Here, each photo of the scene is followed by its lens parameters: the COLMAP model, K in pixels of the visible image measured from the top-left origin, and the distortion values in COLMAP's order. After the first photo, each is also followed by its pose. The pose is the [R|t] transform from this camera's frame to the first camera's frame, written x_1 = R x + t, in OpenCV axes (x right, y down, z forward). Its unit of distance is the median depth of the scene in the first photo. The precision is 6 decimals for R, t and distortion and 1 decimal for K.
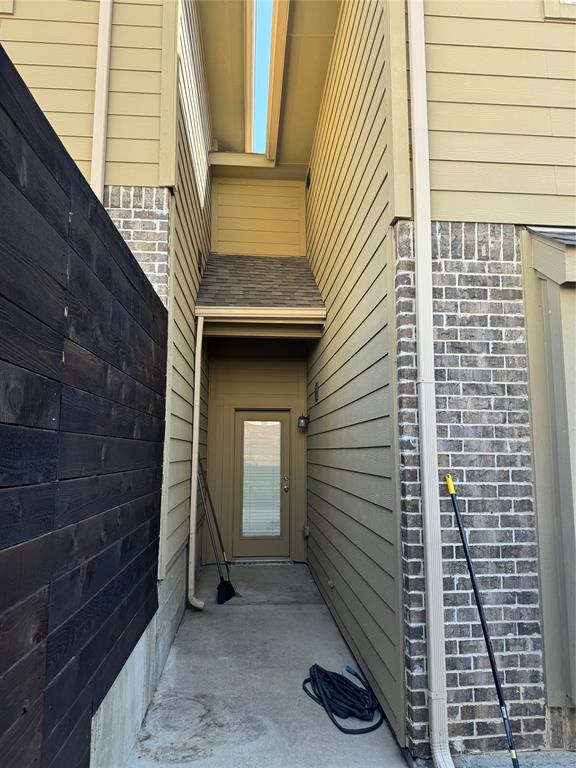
lens RADIAL K [[537.3, 0, 288.0], [0, 537.3, 384.0], [0, 0, 1]] dist [0.112503, -0.143851]
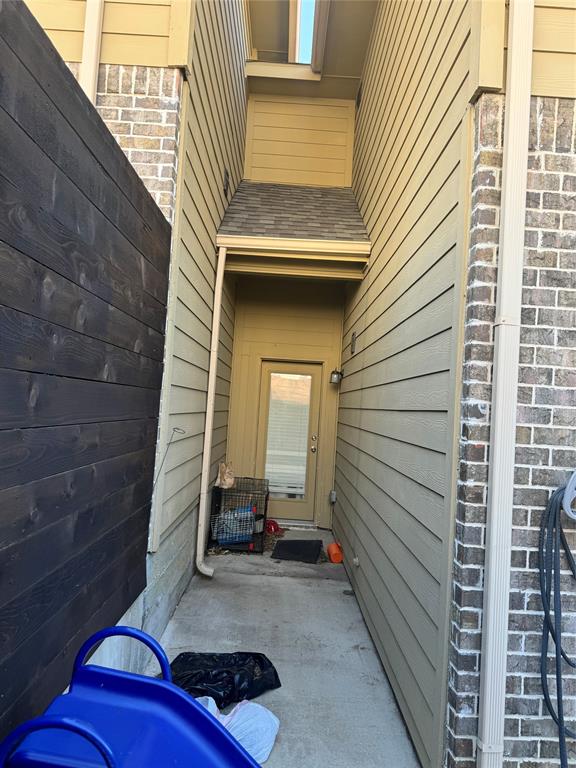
lens RADIAL K [[537.3, 0, 288.0], [0, 537.3, 384.0], [0, 0, 1]] dist [0.112503, -0.143851]
pose [[0.996307, 0.054687, -0.066198, 0.018929], [-0.049102, 0.995320, 0.083234, 0.026451], [0.070440, -0.079676, 0.994329, 0.245455]]
